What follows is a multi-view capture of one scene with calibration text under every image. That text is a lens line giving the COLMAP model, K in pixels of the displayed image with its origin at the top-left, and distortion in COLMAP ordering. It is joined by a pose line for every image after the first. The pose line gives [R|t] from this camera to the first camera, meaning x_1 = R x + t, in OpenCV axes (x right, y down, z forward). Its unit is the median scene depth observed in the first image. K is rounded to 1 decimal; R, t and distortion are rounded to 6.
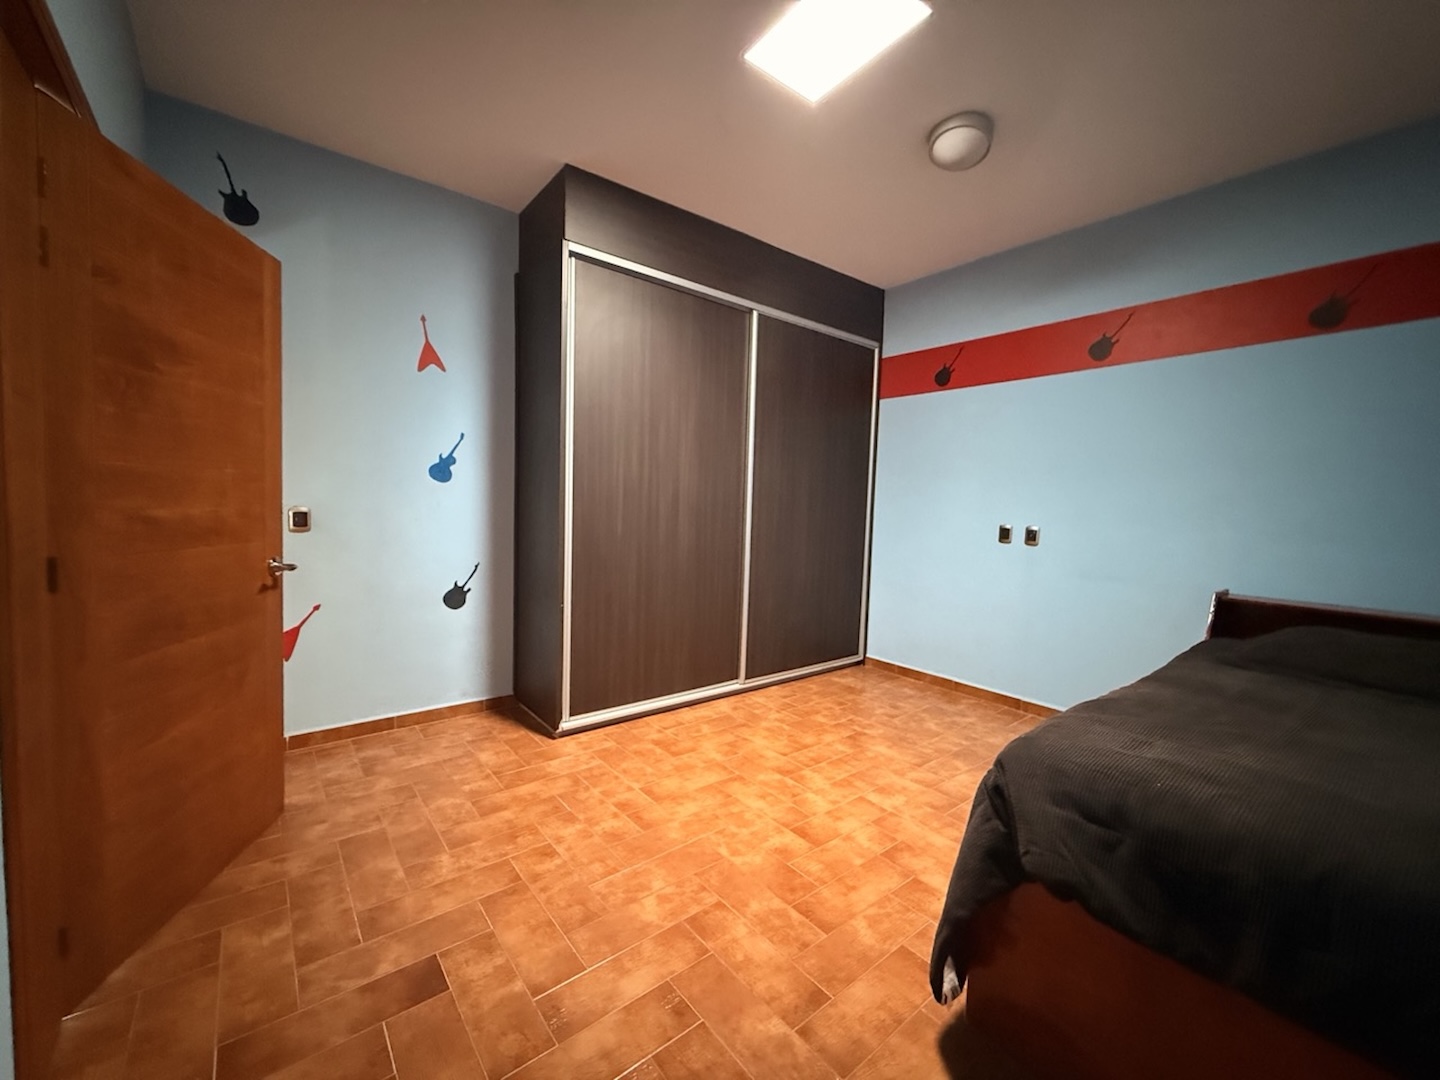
lens RADIAL K [[572.8, 0, 729.5], [0, 572.8, 536.3], [0, 0, 1]] dist [0.000310, 0.000198]
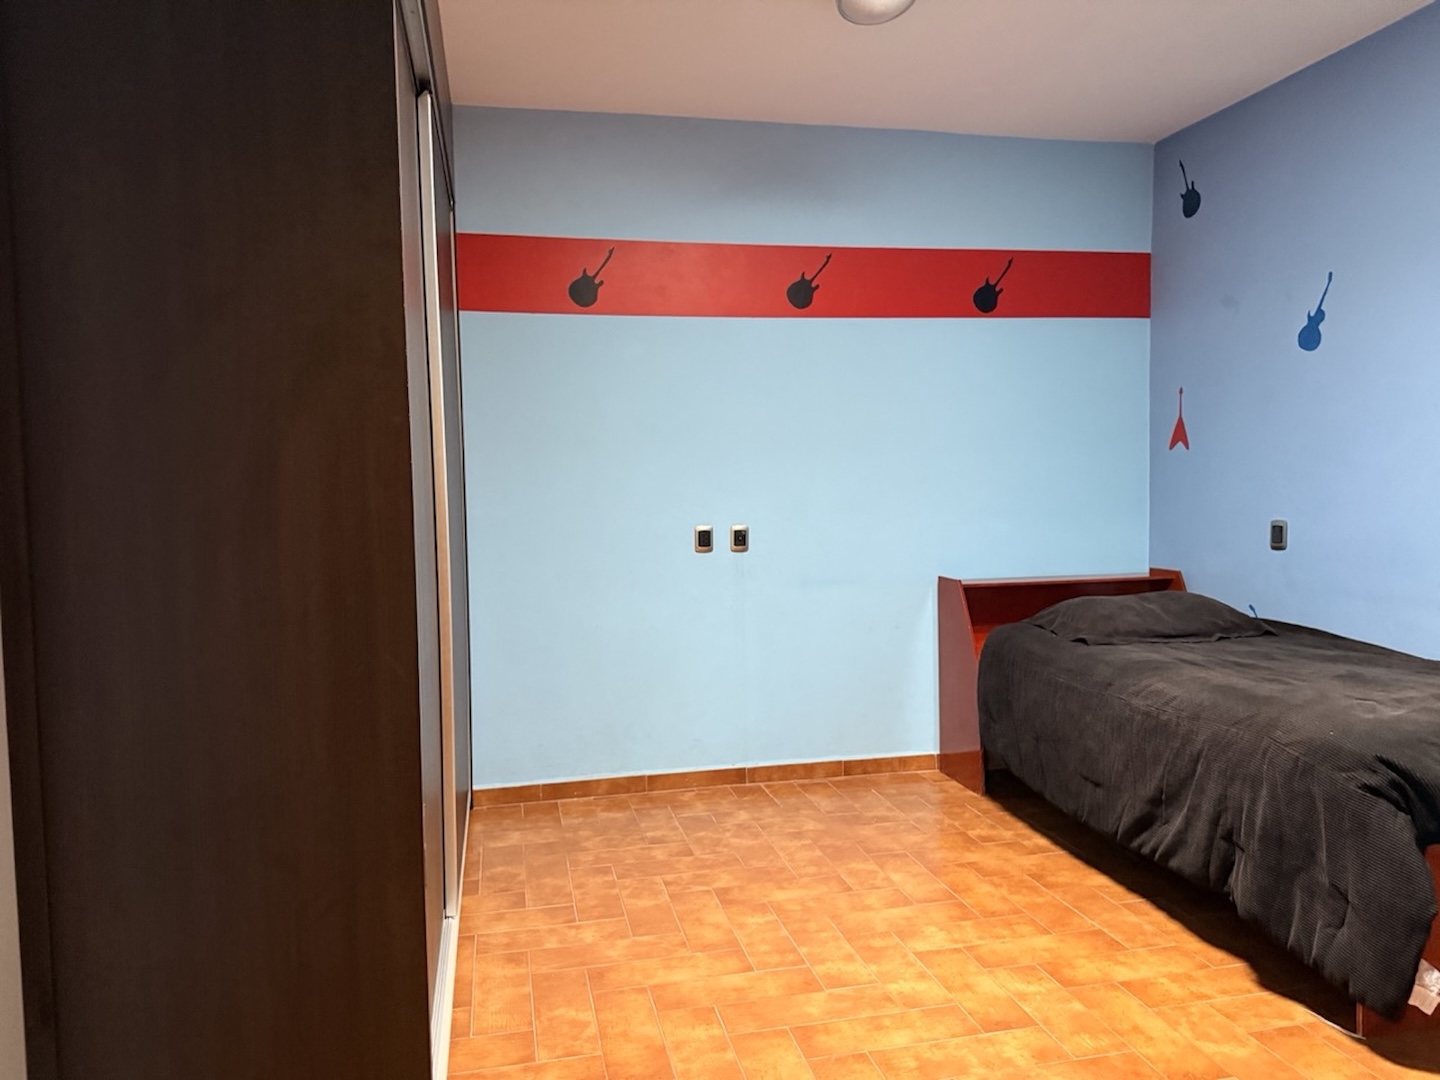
lens RADIAL K [[1012.8, 0, 720.4], [0, 1012.8, 540.3], [0, 0, 1]] dist [0.039060, -0.027907]
pose [[0.462833, -0.095814, 0.881252, -0.659784], [0.087803, 0.994208, 0.061982, -0.086640], [-0.882086, 0.048689, 0.468565, 0.470376]]
